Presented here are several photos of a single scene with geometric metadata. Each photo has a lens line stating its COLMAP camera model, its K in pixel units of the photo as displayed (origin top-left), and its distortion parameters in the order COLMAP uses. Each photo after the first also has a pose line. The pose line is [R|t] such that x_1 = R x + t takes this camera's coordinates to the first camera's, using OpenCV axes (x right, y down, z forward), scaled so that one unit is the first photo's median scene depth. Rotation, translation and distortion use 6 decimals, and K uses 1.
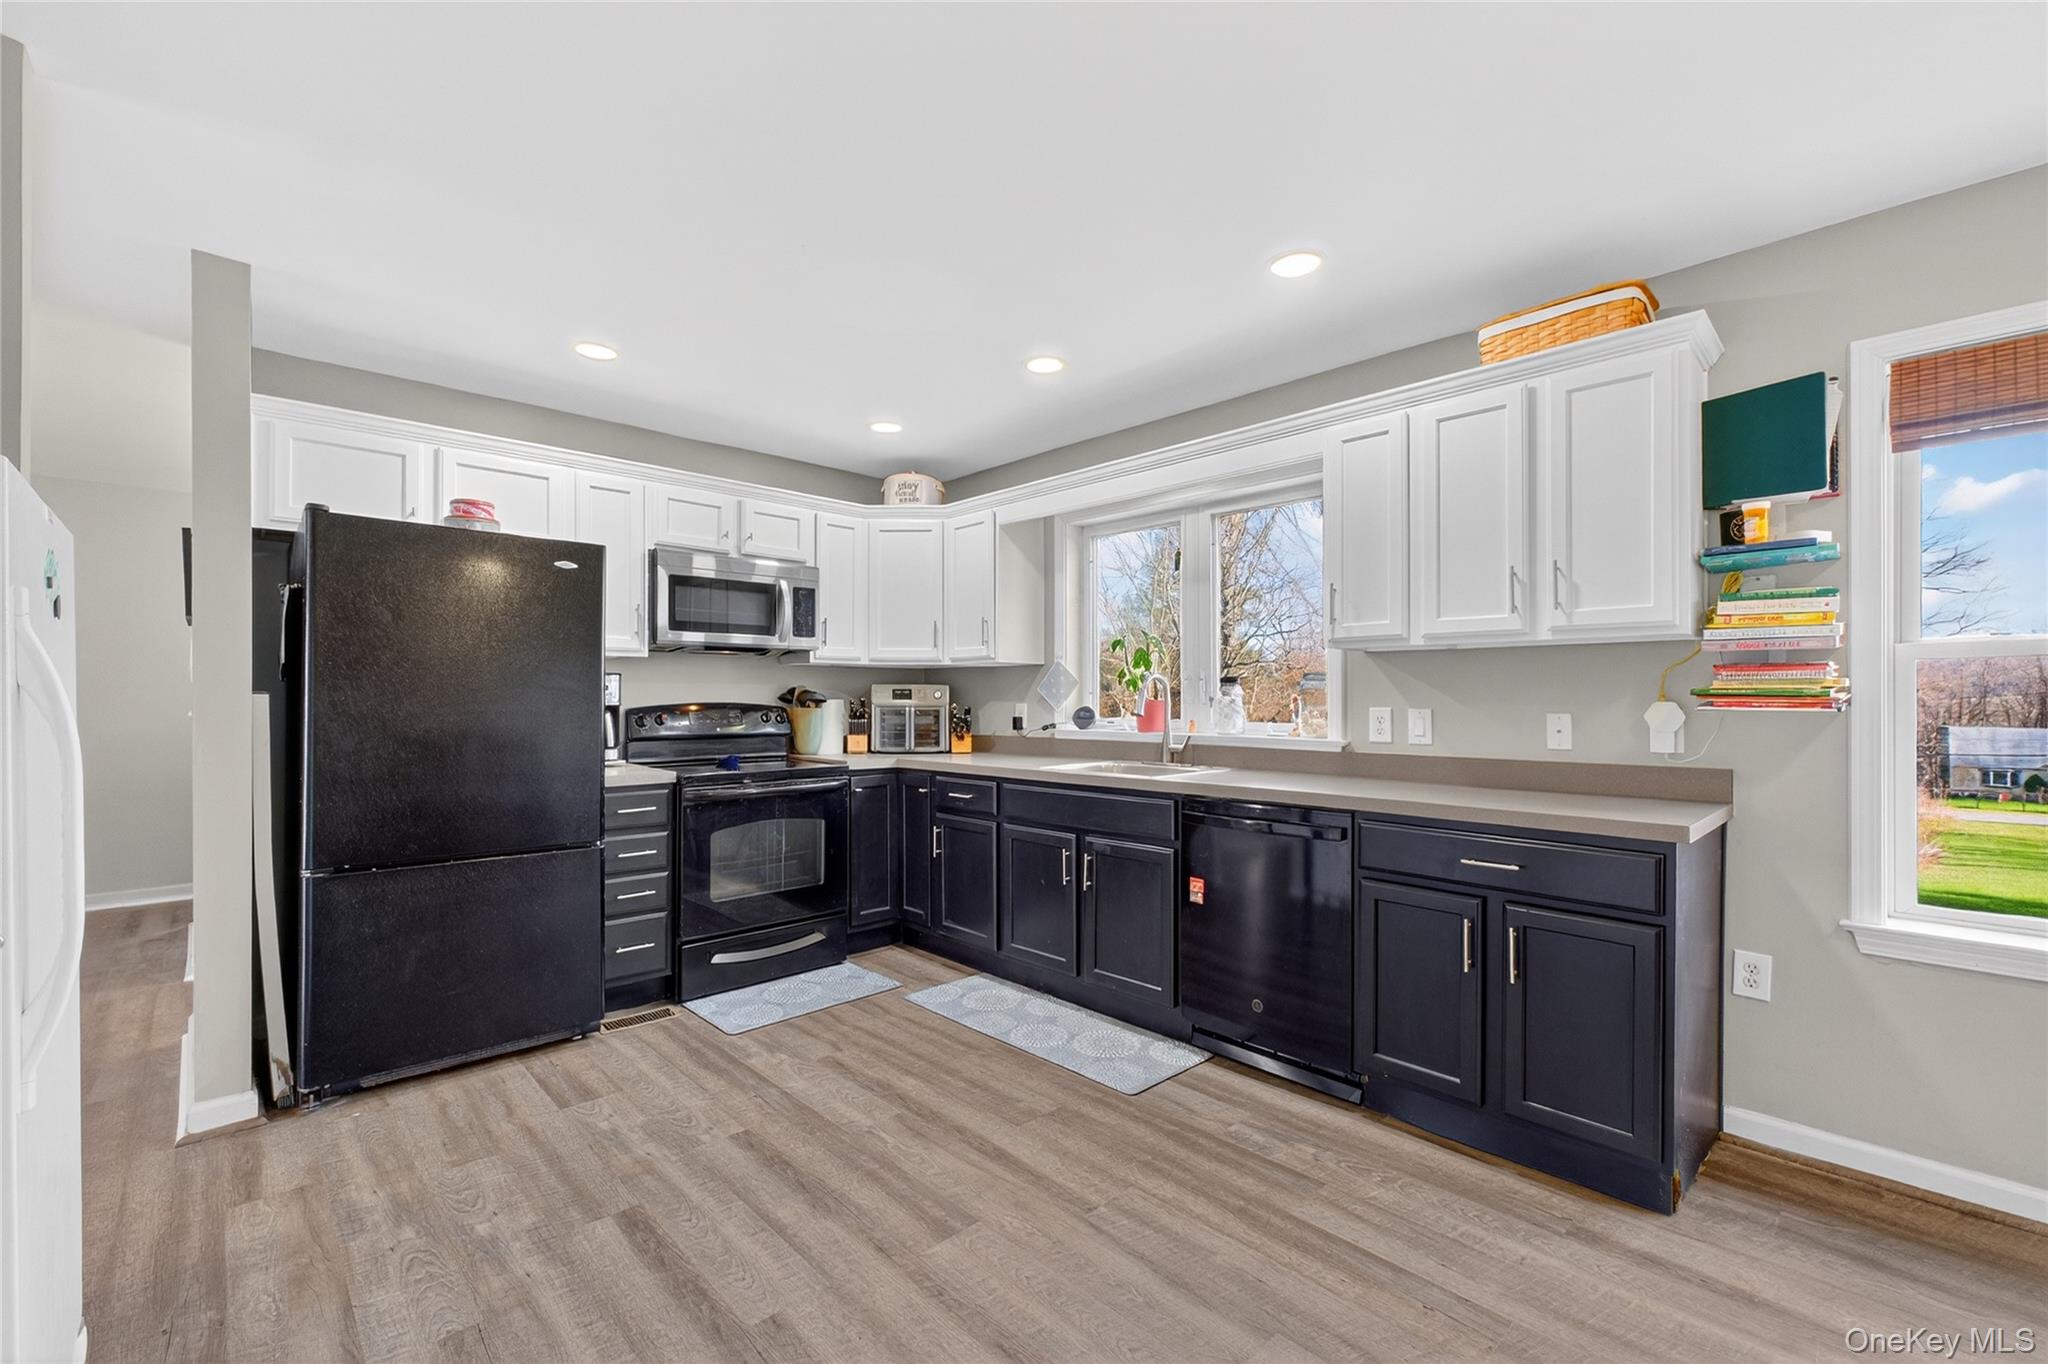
lens RADIAL K [[864.9, 0, 1028.4], [0, 864.9, 696.0], [0, 0, 1]] dist [0.000917, -0.000934]
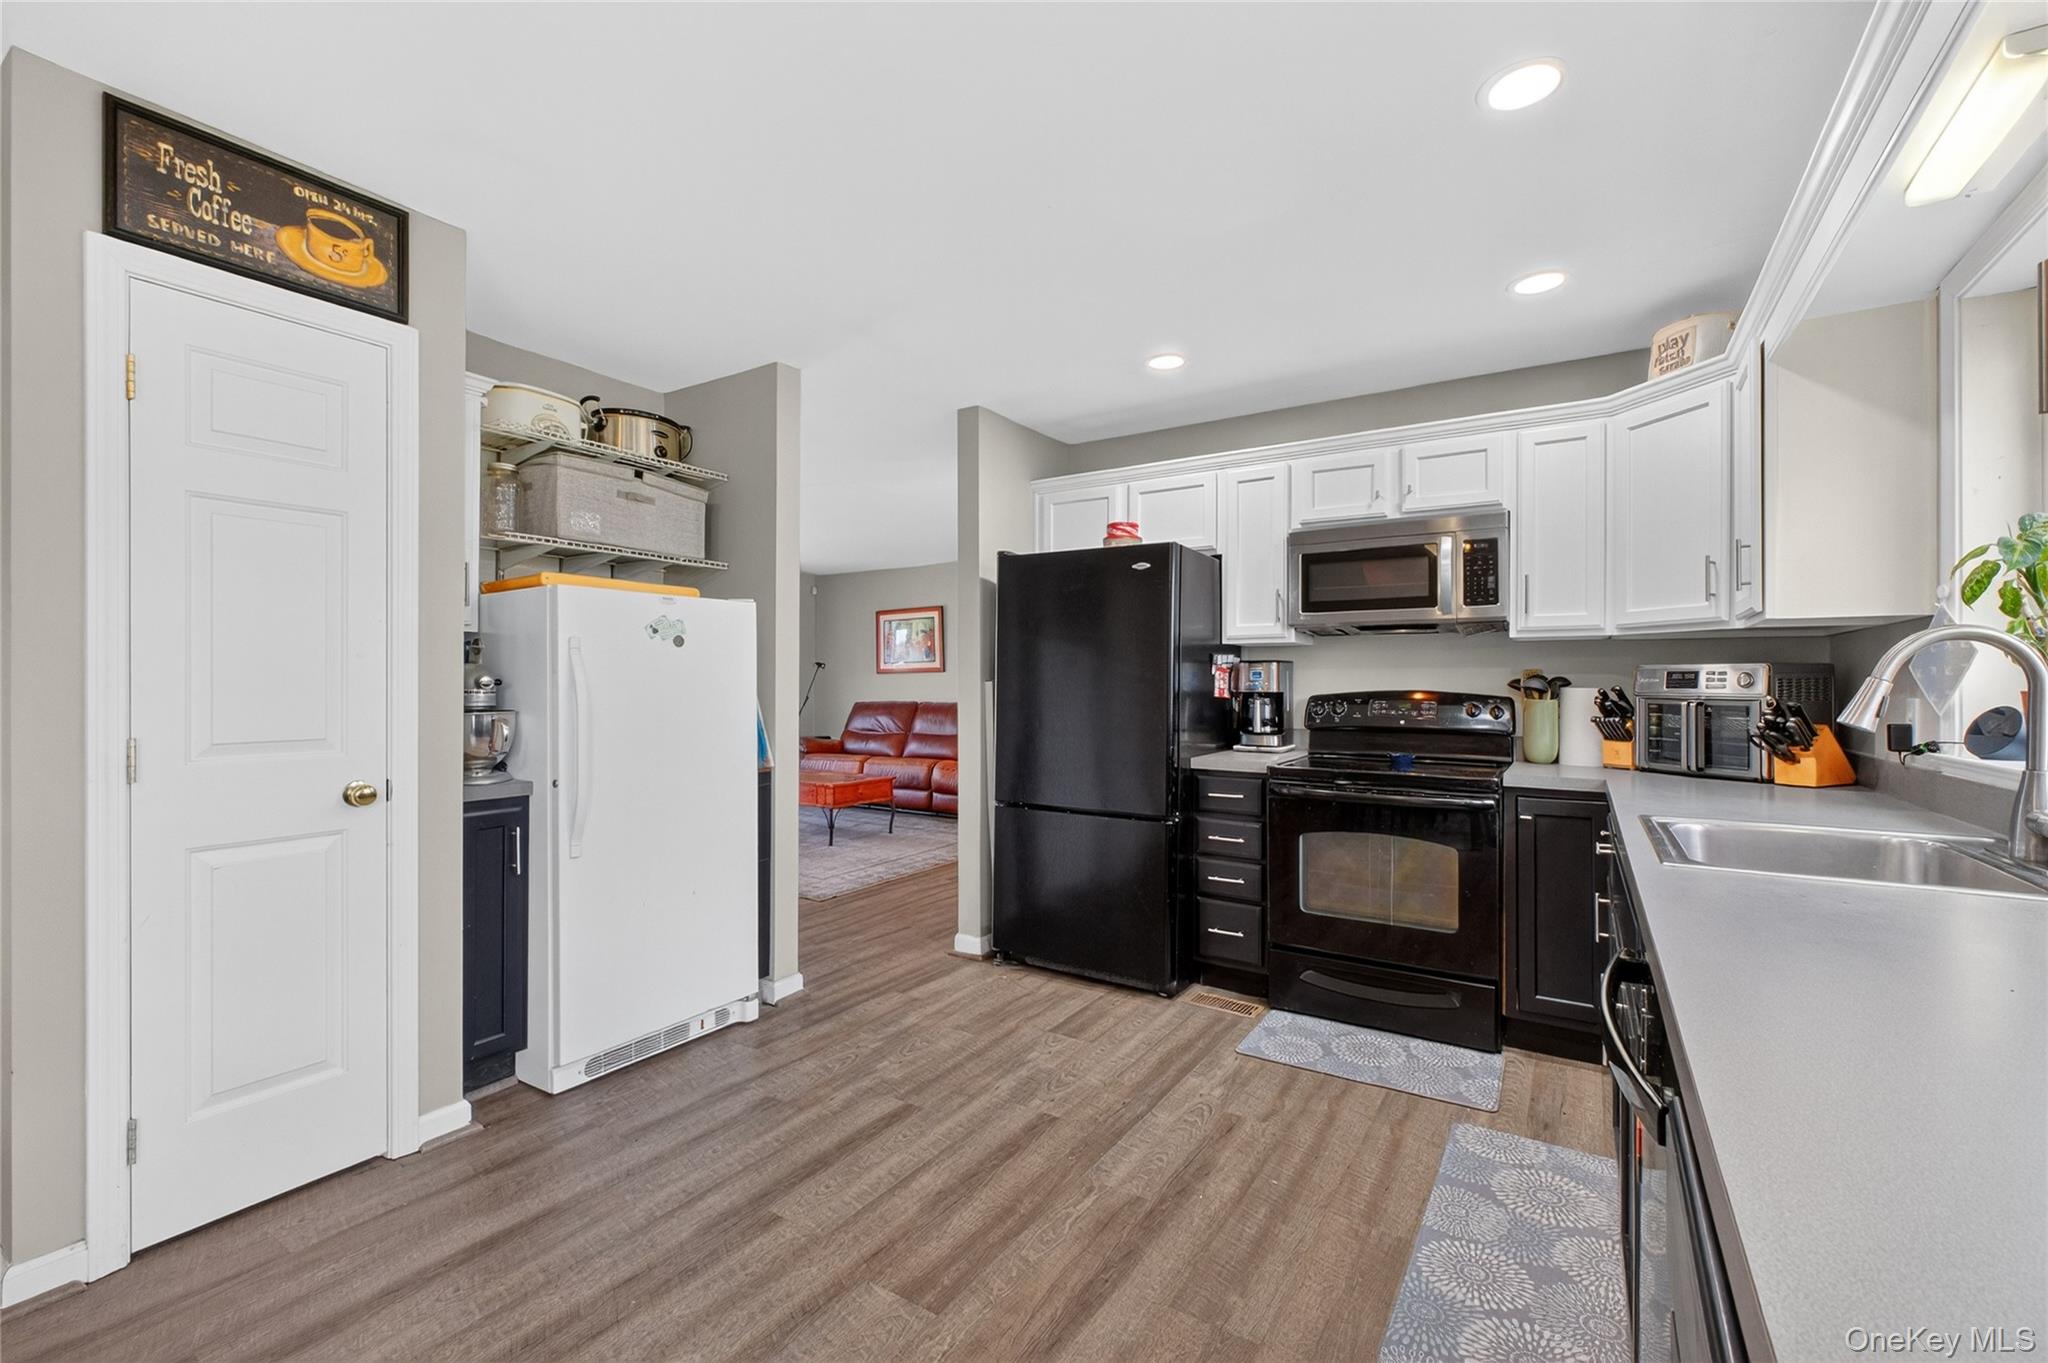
lens RADIAL K [[864.9, 0, 1033.4], [0, 864.9, 680.8], [0, 0, 1]] dist [0.000917, -0.000934]
pose [[0.236880, -0.001130, -0.971538, 0.537095], [0.001414, 0.999999, -0.000818, -0.002046], [0.971538, -0.001180, 0.236881, 0.619551]]
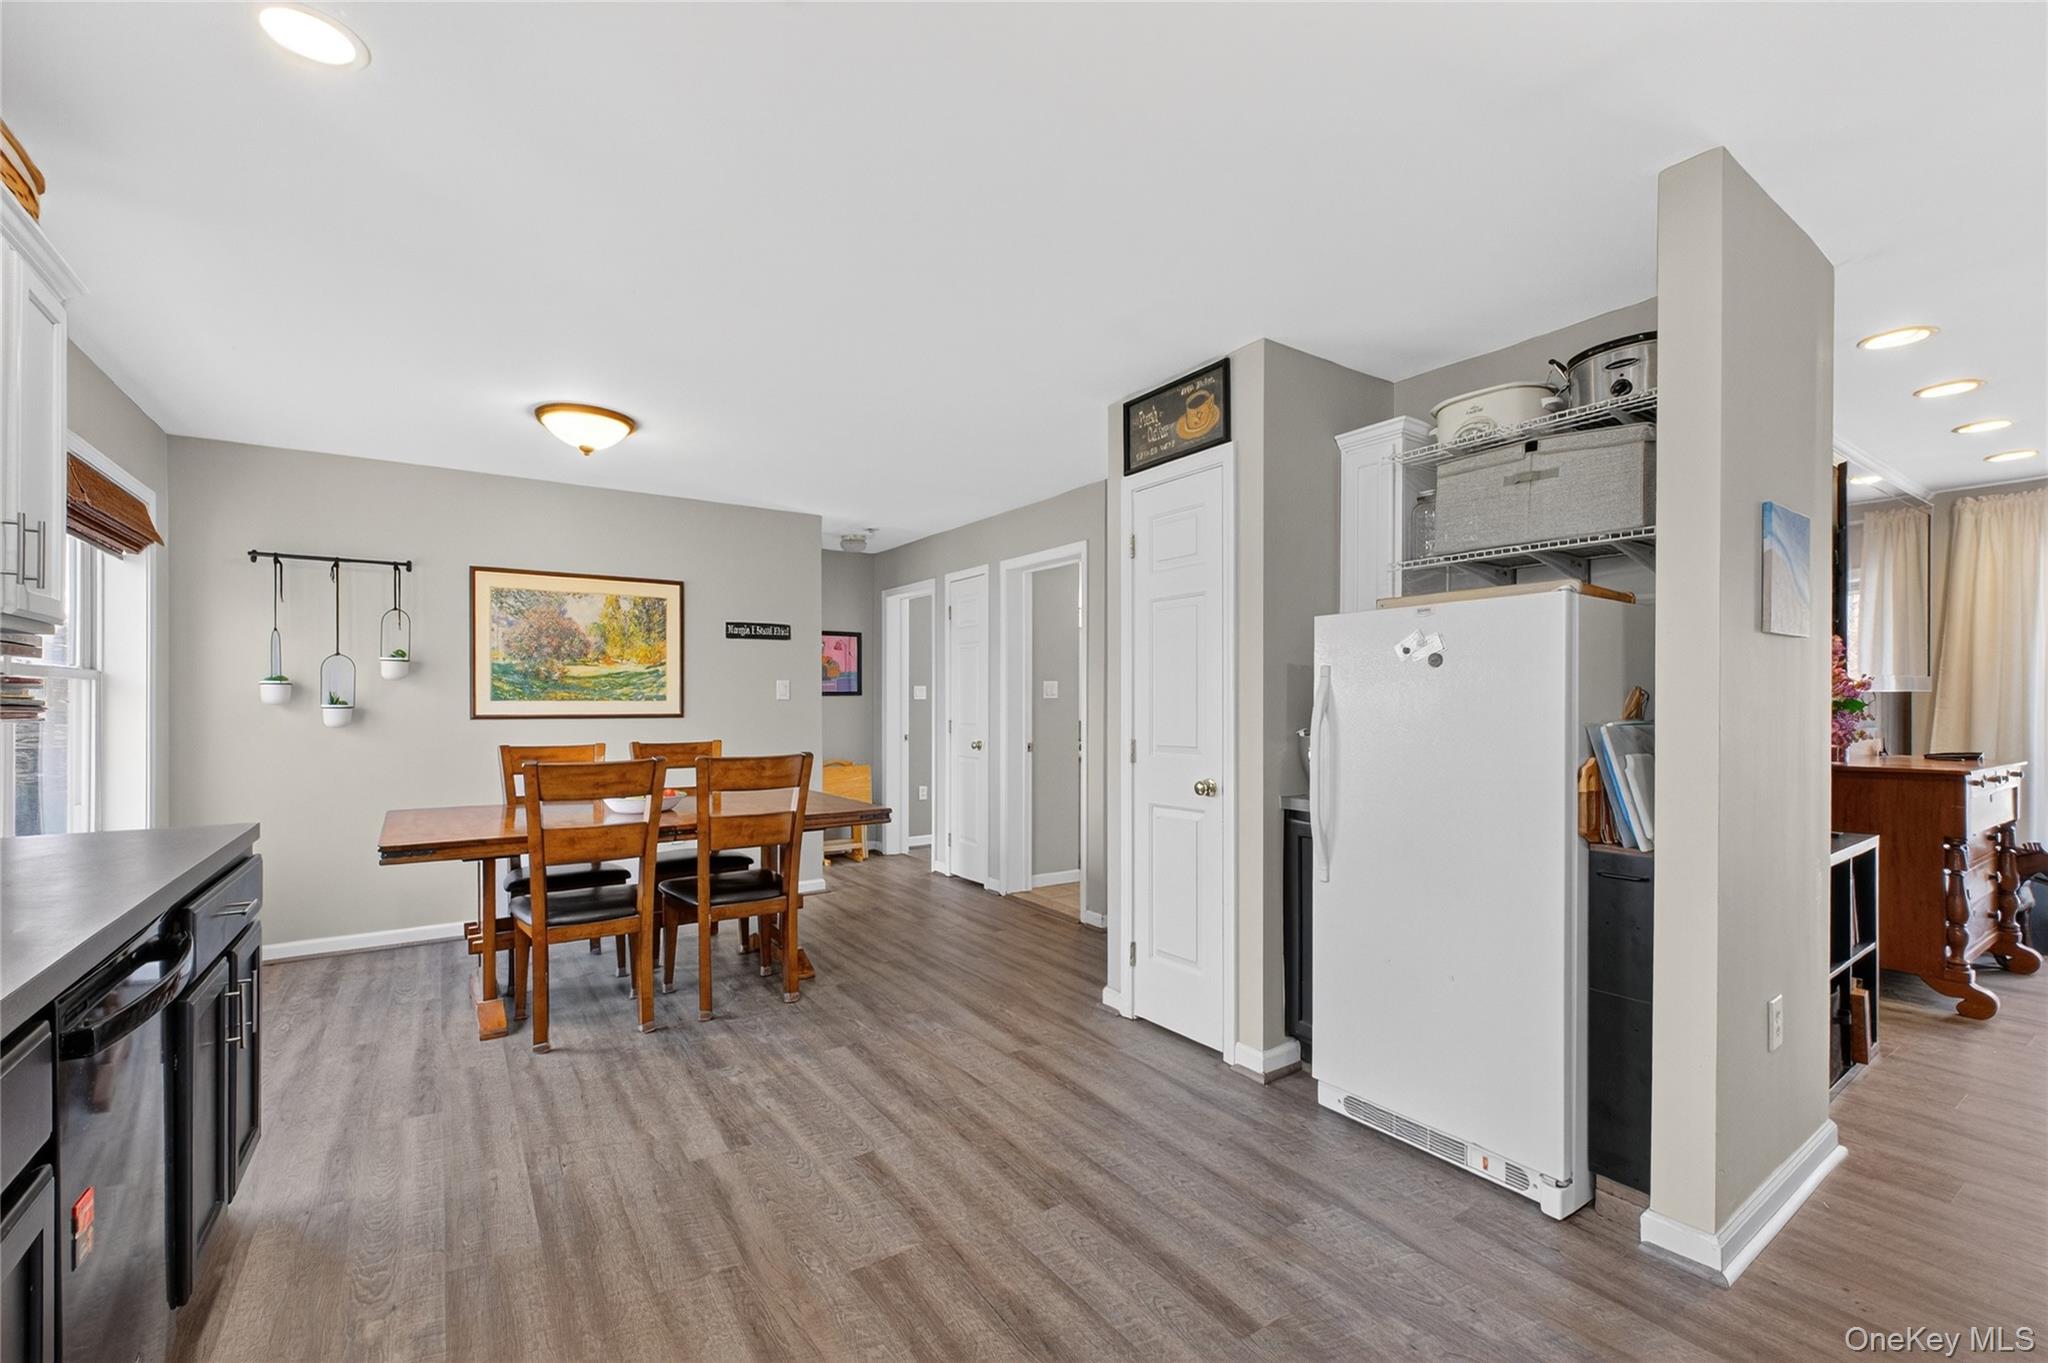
lens RADIAL K [[864.9, 0, 1025.7], [0, 864.9, 706.5], [0, 0, 1]] dist [0.000917, -0.000934]
pose [[-0.986870, -0.003114, 0.161484, -0.271406], [-0.003873, 0.999983, -0.004386, 0.000086], [-0.161467, -0.004954, -0.986866, 1.312871]]
